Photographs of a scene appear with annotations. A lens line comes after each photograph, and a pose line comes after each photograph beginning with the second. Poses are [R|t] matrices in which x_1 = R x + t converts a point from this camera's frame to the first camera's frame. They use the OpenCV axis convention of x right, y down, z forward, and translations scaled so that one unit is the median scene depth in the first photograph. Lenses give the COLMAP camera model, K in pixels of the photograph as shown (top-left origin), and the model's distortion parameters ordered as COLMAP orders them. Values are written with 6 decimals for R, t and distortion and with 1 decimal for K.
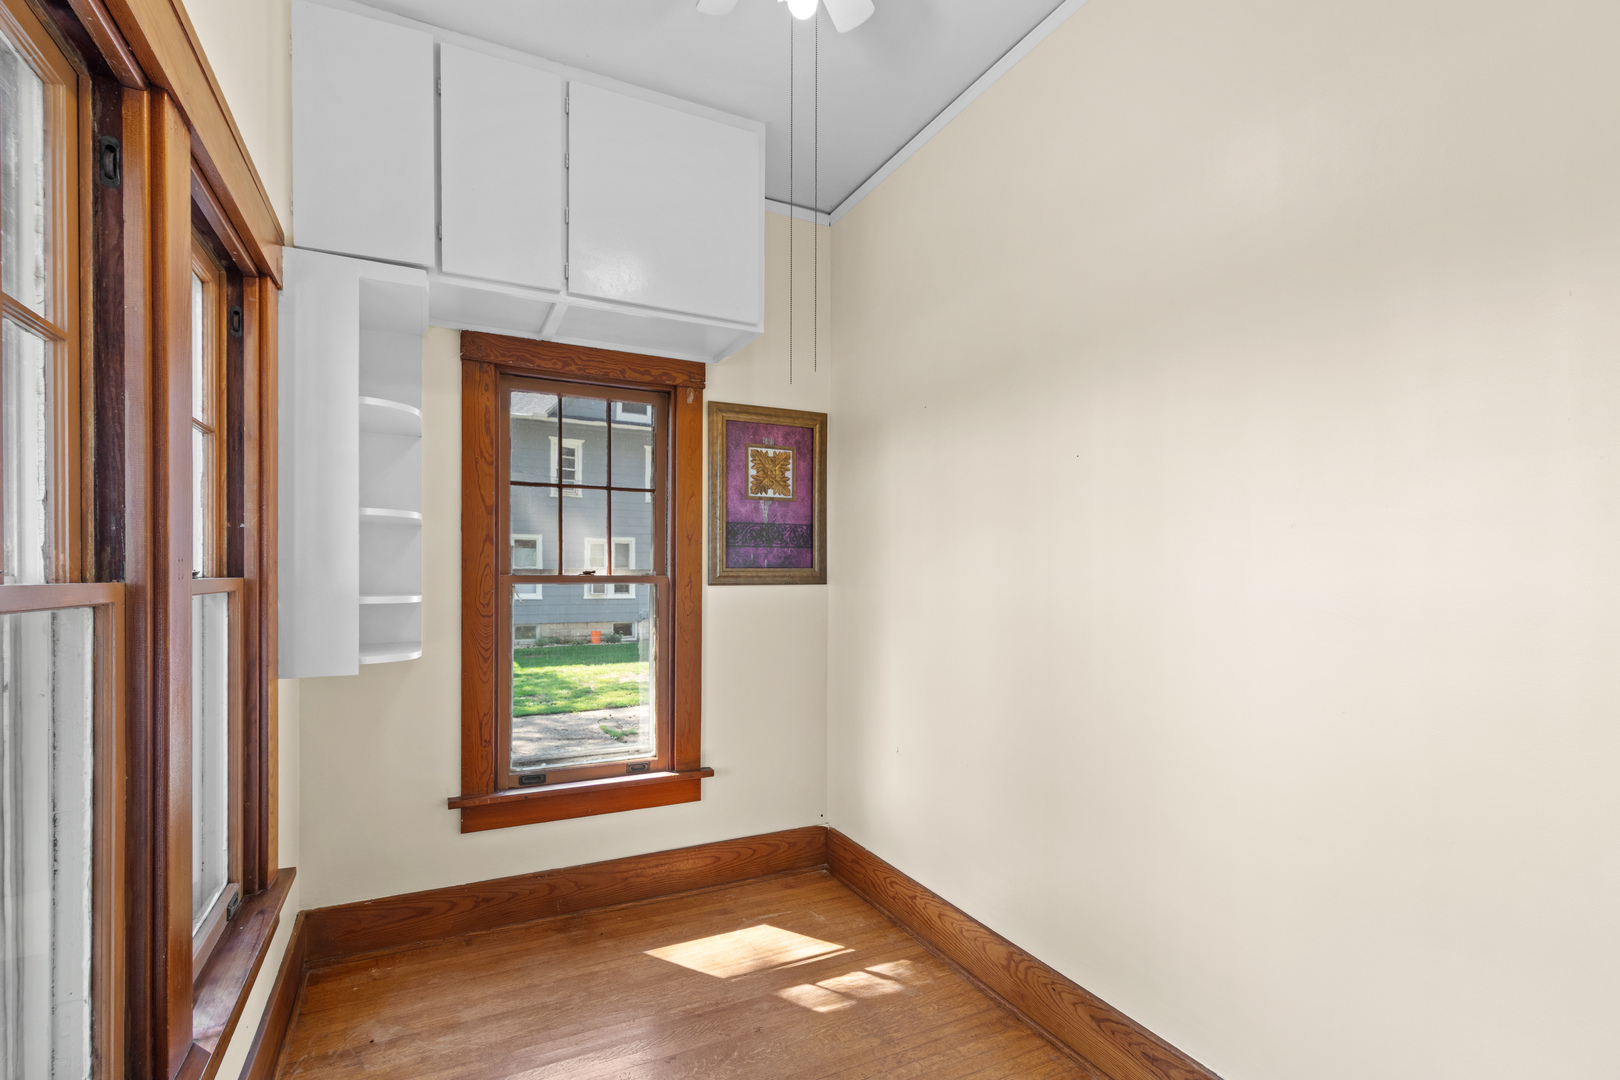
lens RADIAL K [[736.7, 0, 819.0], [0, 736.7, 579.0], [0, 0, 1]] dist [0.003679, -0.000202]
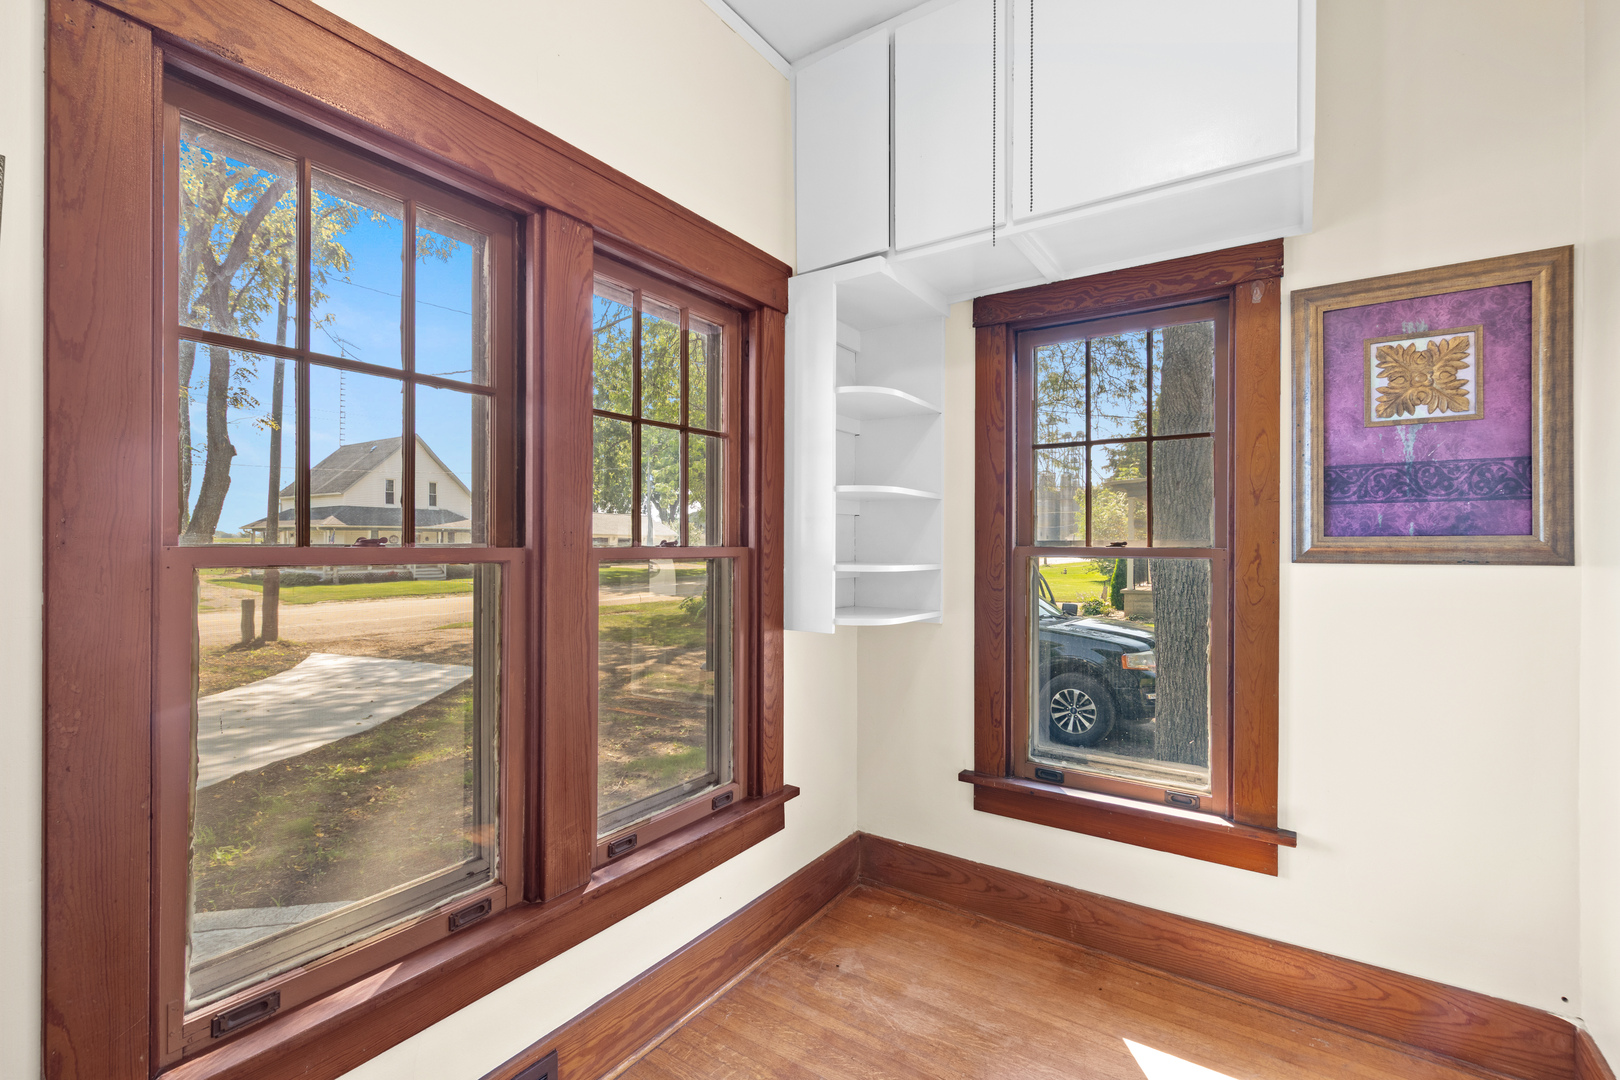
lens RADIAL K [[736.7, 0, 805.5], [0, 736.7, 544.4], [0, 0, 1]] dist [0.003679, -0.000202]
pose [[0.478825, -0.002193, -0.877907, 0.235912], [-0.009270, 0.999929, -0.007553, 0.001226], [0.877861, 0.011755, 0.478771, 0.286564]]
